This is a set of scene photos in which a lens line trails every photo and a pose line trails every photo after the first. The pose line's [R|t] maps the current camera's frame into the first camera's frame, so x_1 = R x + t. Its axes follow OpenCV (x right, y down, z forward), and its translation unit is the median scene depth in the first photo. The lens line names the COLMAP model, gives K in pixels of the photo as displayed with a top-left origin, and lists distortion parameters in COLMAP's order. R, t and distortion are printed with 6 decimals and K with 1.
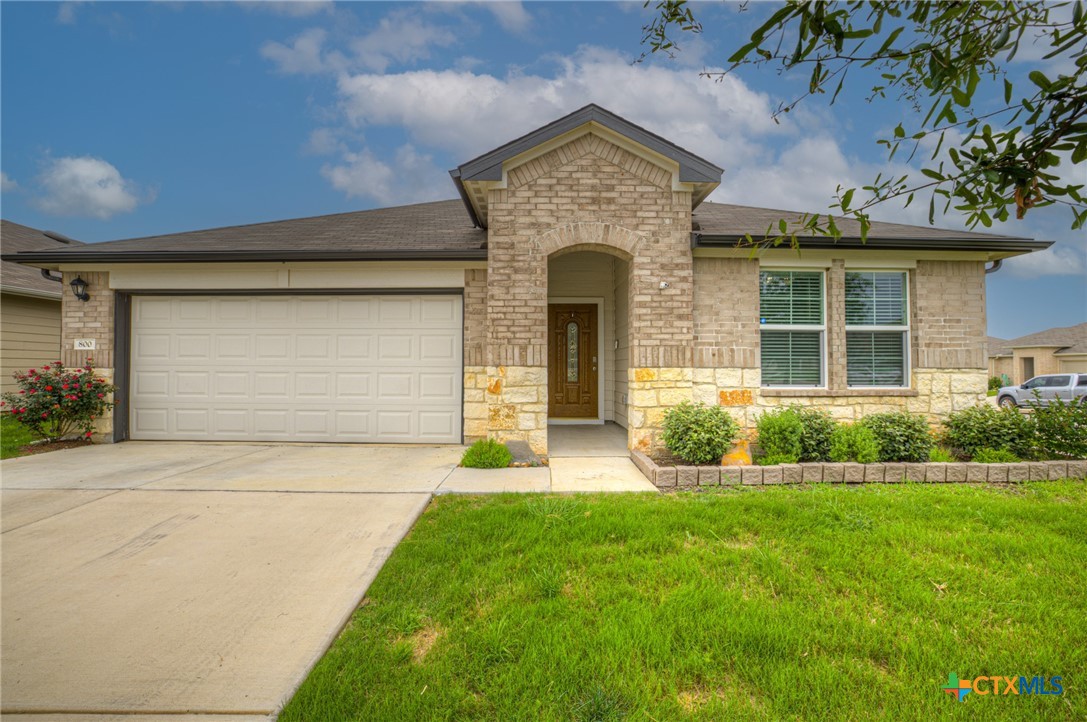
lens RADIAL K [[462.0, 0, 543.5], [0, 462.0, 361.0], [0, 0, 1]] dist [-0.000788, -0.000085]
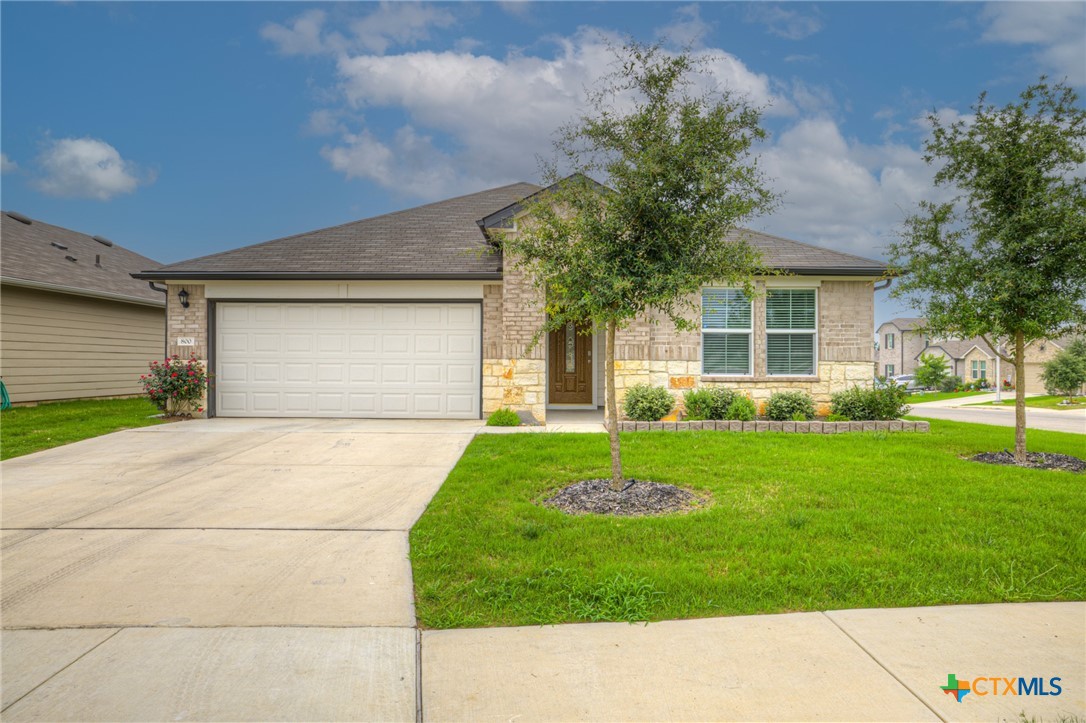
lens RADIAL K [[750.3, 0, 543.0], [0, 750.3, 361.5], [0, 0, 1]] dist [-0.000577, -0.000067]
pose [[0.999824, 0.002007, -0.018636, 0.040815], [-0.001744, 0.999899, 0.014123, -0.012892], [0.018663, -0.014088, 0.999727, -1.199214]]
